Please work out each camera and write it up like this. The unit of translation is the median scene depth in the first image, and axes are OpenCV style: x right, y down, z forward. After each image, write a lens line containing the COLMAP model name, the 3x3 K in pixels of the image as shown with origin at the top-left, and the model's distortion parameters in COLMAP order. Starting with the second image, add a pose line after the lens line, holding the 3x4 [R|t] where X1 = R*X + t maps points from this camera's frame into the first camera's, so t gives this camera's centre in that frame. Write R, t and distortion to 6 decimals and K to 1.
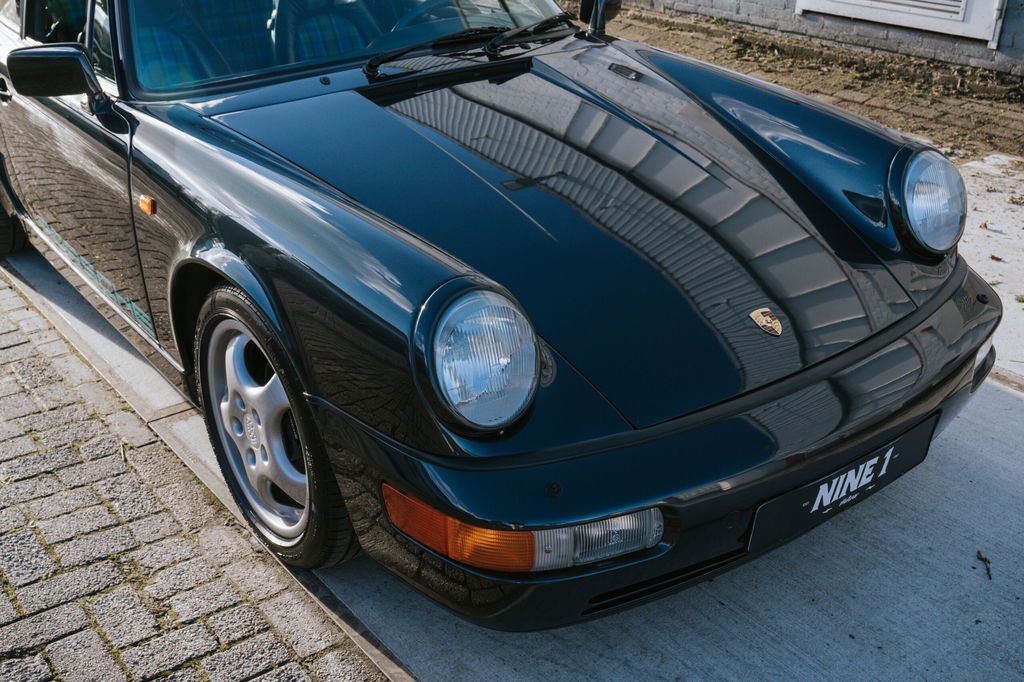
lens RADIAL K [[1127.5, 0, 501.6], [0, 1127.5, 345.9], [0, 0, 1]] dist [0.006769, 0.000000]
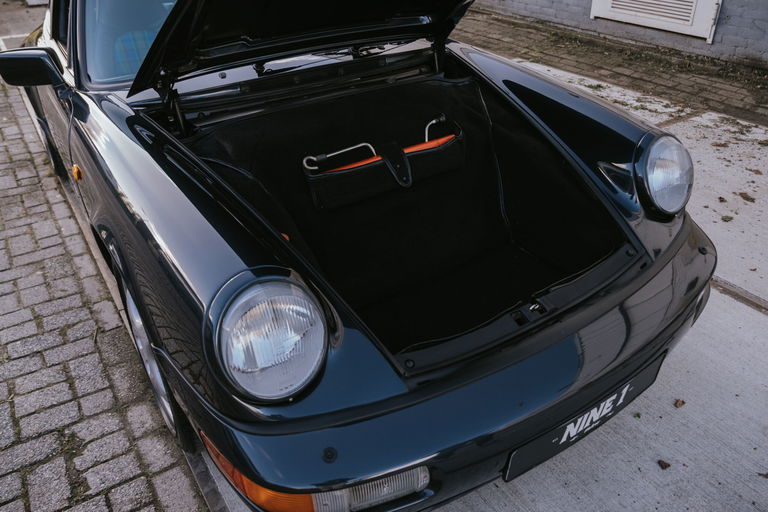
lens RADIAL K [[606.3, 0, 428.3], [0, 606.3, 234.0], [0, 0, 1]] dist [-0.032181, 0.002945]
pose [[0.999866, 0.011413, -0.011710, 0.099387], [-0.010629, 0.997833, 0.064939, -0.091840], [0.012426, -0.064805, 0.997821, 0.259127]]
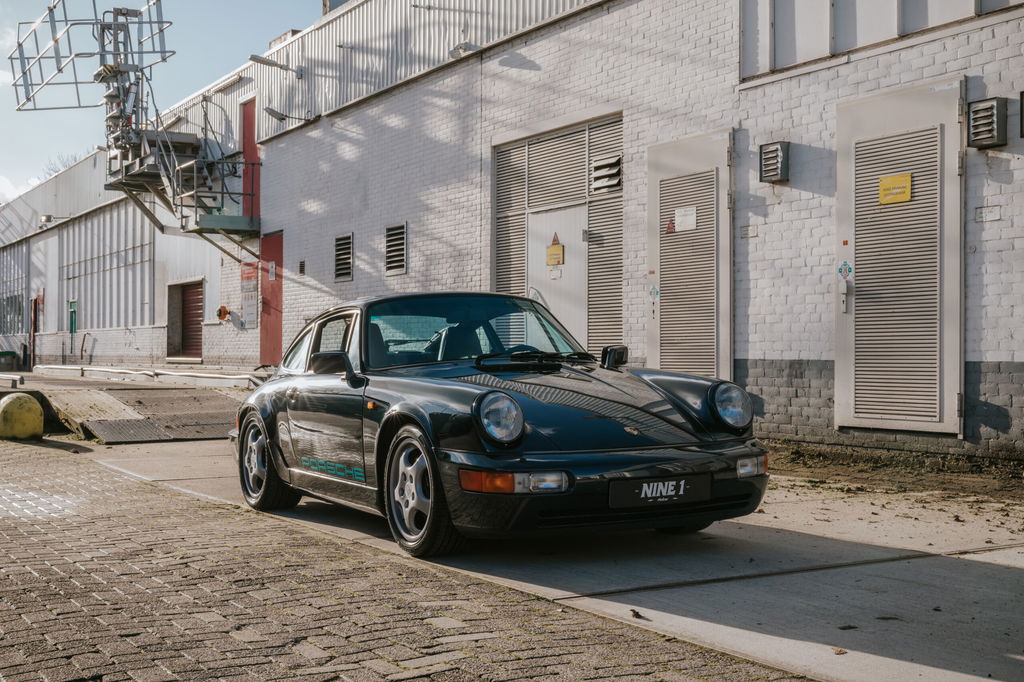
lens RADIAL K [[1361.5, 0, 512.5], [0, 1361.5, 343.0], [0, 0, 1]] dist [0.011231, 0.000000]
pose [[0.989102, -0.009594, -0.146921, 0.316758], [-0.056159, 0.897849, -0.436708, 0.818440], [0.136103, 0.440199, 0.887525, -1.240418]]
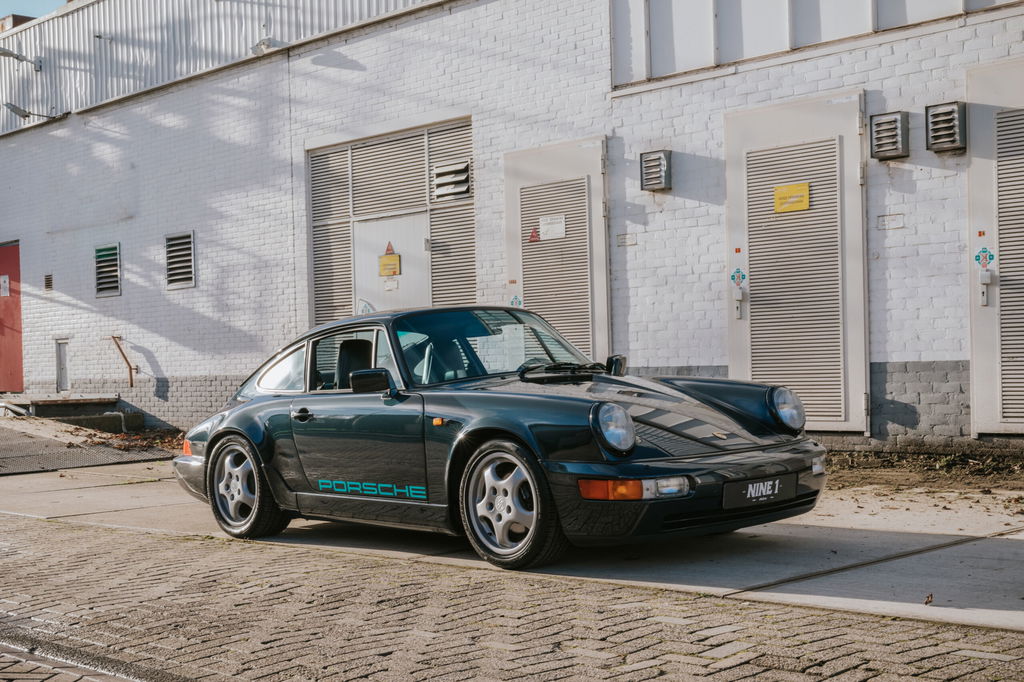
lens RADIAL K [[1456.2, 0, 520.1], [0, 1456.2, 386.1], [0, 0, 1]] dist [0.014551, 0.000000]
pose [[0.994710, -0.038733, 0.095139, -0.374895], [0.075084, 0.906213, -0.416101, 0.892347], [-0.070099, 0.421043, 0.904328, -1.423566]]
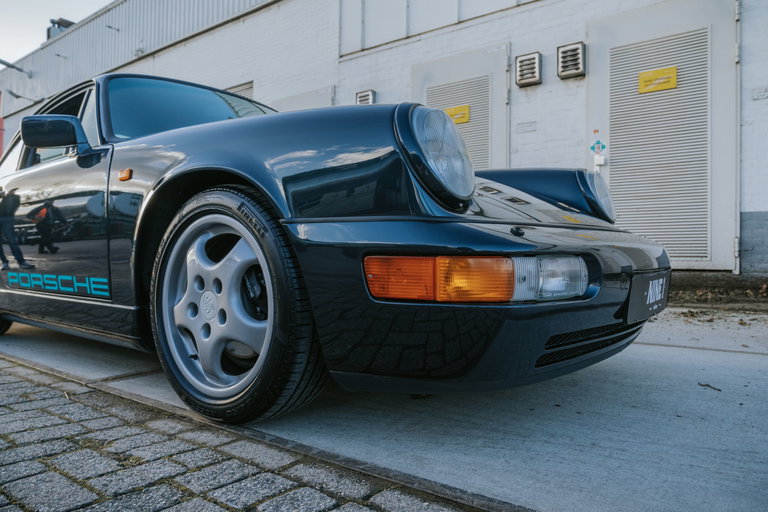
lens RADIAL K [[540.6, 0, 369.1], [0, 540.6, 250.5], [0, 0, 1]] dist [-0.016461, -0.006836]
pose [[0.966267, 0.003598, 0.257515, -0.172076], [0.110970, 0.896504, -0.428914, 0.249735], [-0.232407, 0.443022, 0.865863, 0.347244]]
